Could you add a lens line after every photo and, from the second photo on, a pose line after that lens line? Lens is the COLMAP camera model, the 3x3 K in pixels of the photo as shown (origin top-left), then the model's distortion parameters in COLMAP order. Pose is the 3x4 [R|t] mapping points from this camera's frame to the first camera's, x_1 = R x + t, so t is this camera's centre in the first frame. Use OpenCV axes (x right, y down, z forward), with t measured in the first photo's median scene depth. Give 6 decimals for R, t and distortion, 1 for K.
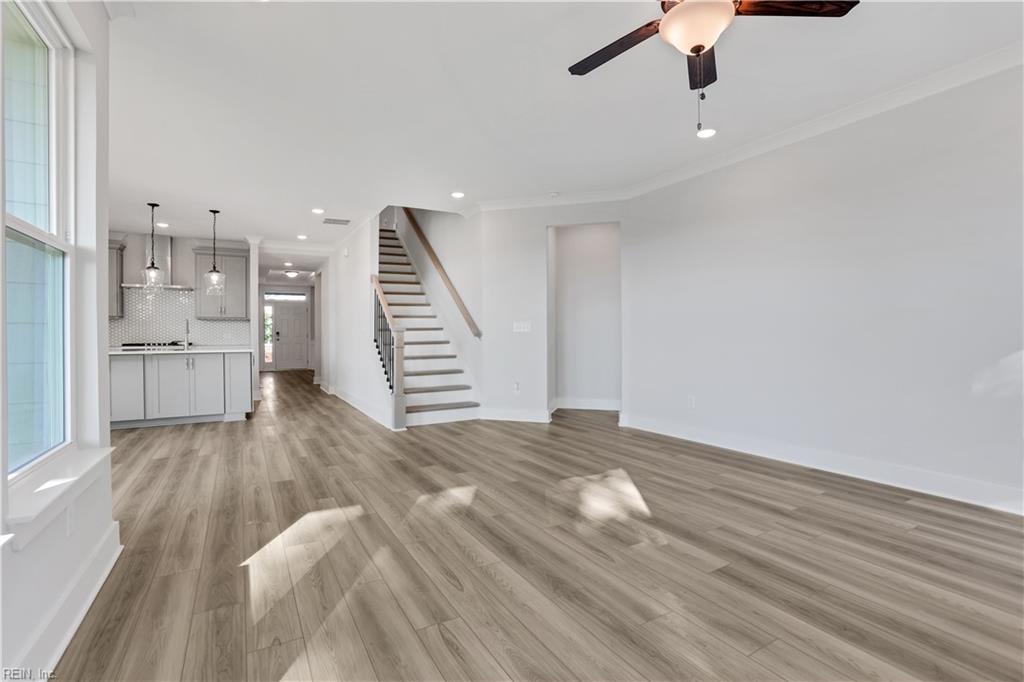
lens RADIAL K [[469.4, 0, 508.3], [0, 469.4, 342.2], [0, 0, 1]] dist [-0.073178, 0.027575]
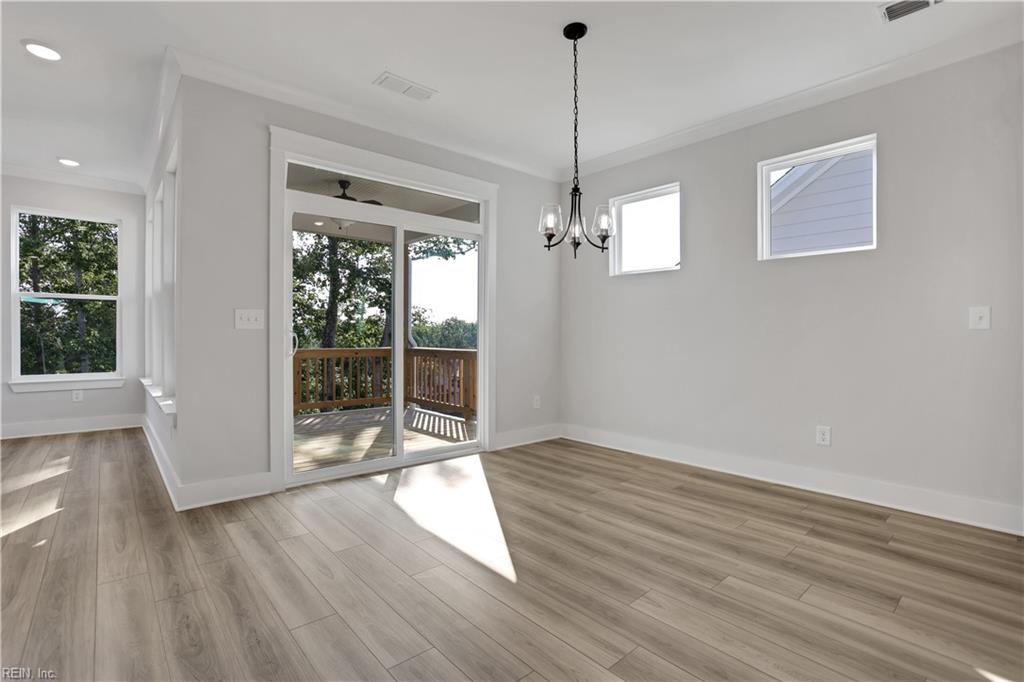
lens RADIAL K [[479.7, 0, 507.3], [0, 479.7, 339.6], [0, 0, 1]] dist [-0.073076, 0.029260]
pose [[-0.981368, 0.001570, -0.192132, -1.036586], [-0.003317, 0.999679, 0.025109, -0.019140], [0.192109, 0.025278, -0.981048, 1.646348]]
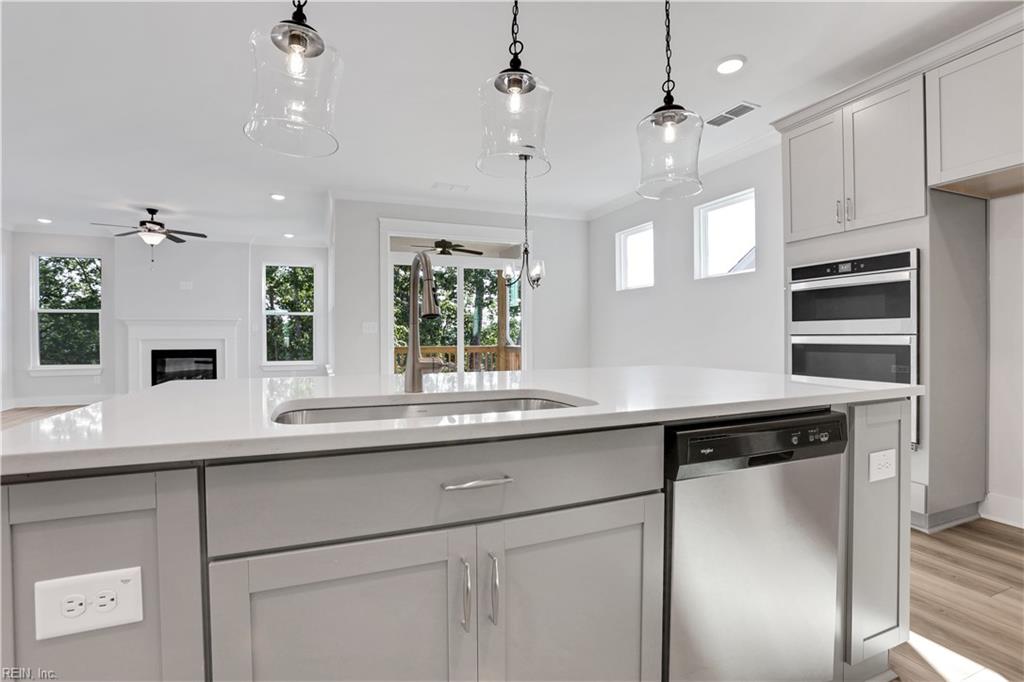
lens RADIAL K [[484.3, 0, 501.3], [0, 484.3, 338.6], [0, 0, 1]] dist [-0.095101, 0.052979]
pose [[-0.988088, 0.005693, 0.153786, -1.439761], [0.009046, 0.999736, 0.021115, -0.028952], [-0.153625, 0.022255, -0.987879, 2.250283]]
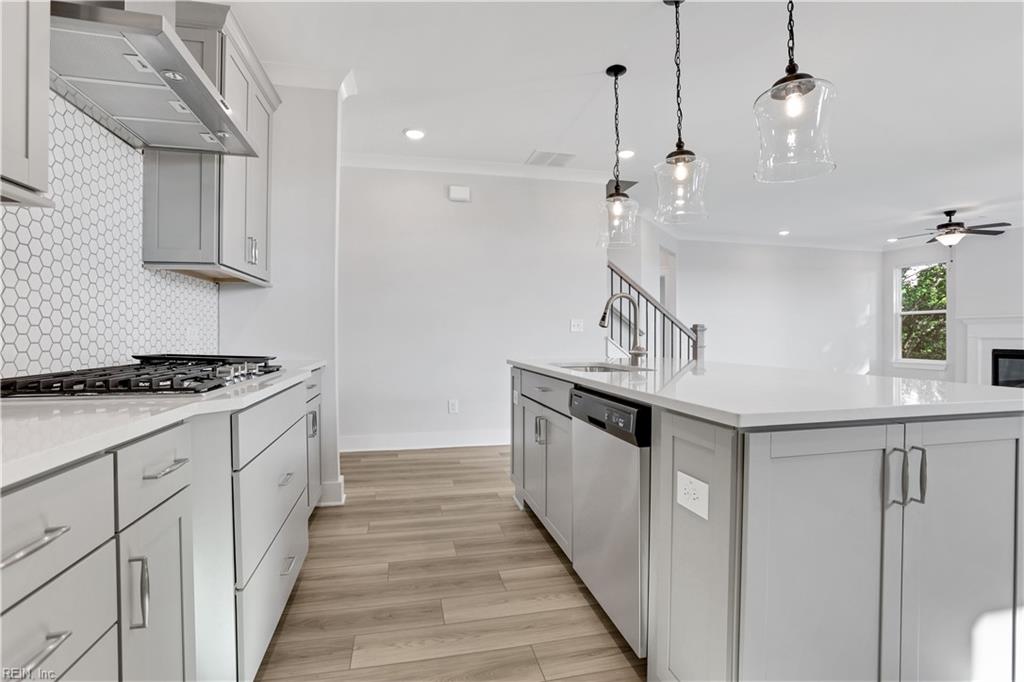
lens RADIAL K [[475.6, 0, 505.2], [0, 475.6, 337.2], [0, 0, 1]] dist [-0.074718, 0.030291]
pose [[0.301450, -0.002090, 0.953480, -2.118298], [0.012385, 0.999922, -0.001723, -0.021133], [-0.953401, 0.012328, 0.301453, 1.795300]]
